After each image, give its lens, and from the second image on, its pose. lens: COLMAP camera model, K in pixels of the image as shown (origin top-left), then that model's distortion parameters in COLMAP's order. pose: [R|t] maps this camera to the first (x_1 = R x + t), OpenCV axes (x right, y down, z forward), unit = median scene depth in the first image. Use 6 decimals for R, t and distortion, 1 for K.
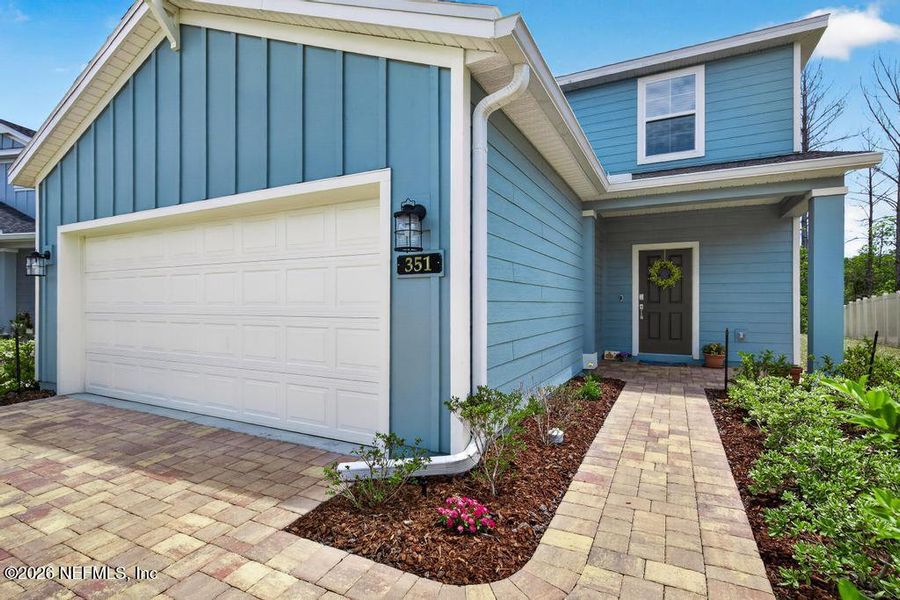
lens RADIAL K [[450.5, 0, 394.8], [0, 450.5, 298.9], [0, 0, 1]] dist [0.000471, -0.000251]
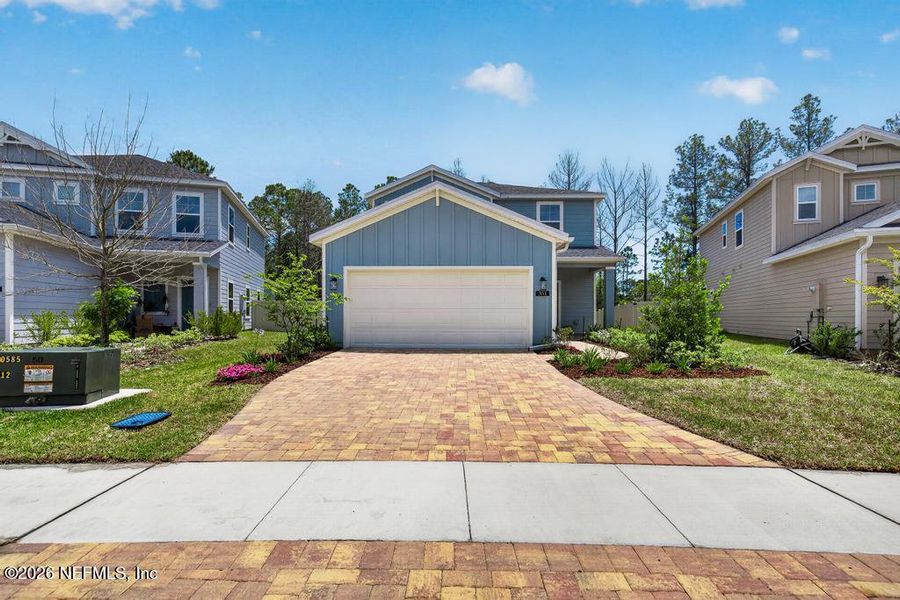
lens RADIAL K [[422.6, 0, 454.6], [0, 422.6, 310.7], [0, 0, 1]] dist [0.000601, -0.000146]
pose [[0.883390, 0.002982, 0.468630, -0.740195], [-0.003969, 0.999991, 0.001119, 0.021032], [-0.468622, -0.002848, 0.883394, -0.575309]]
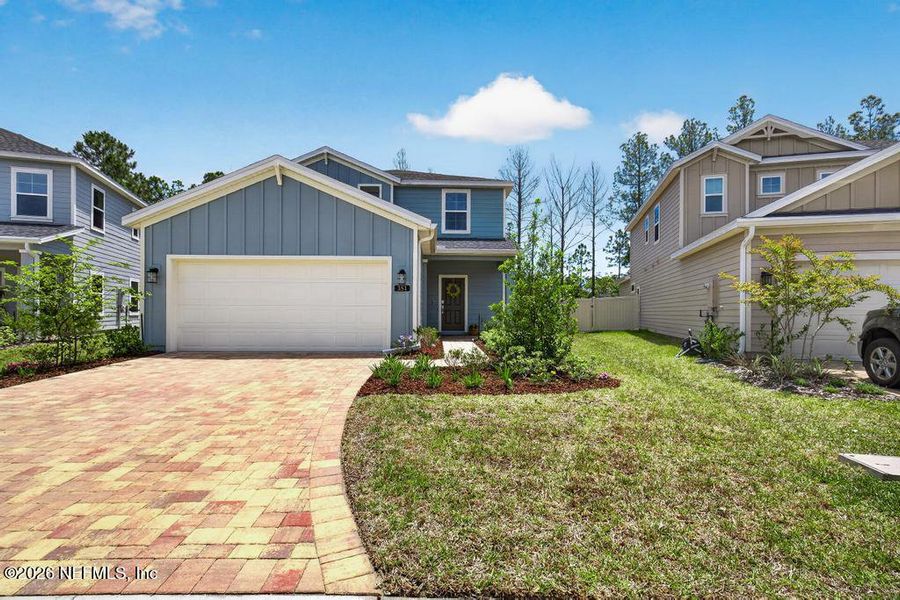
lens RADIAL K [[429.1, 0, 442.5], [0, 429.1, 304.1], [0, 0, 1]] dist [-0.000143, 0.000107]
pose [[0.849080, 0.009456, 0.528179, -0.439122], [-0.007464, 0.999955, -0.005903, 0.016717], [-0.528211, 0.001070, 0.849112, -0.579518]]
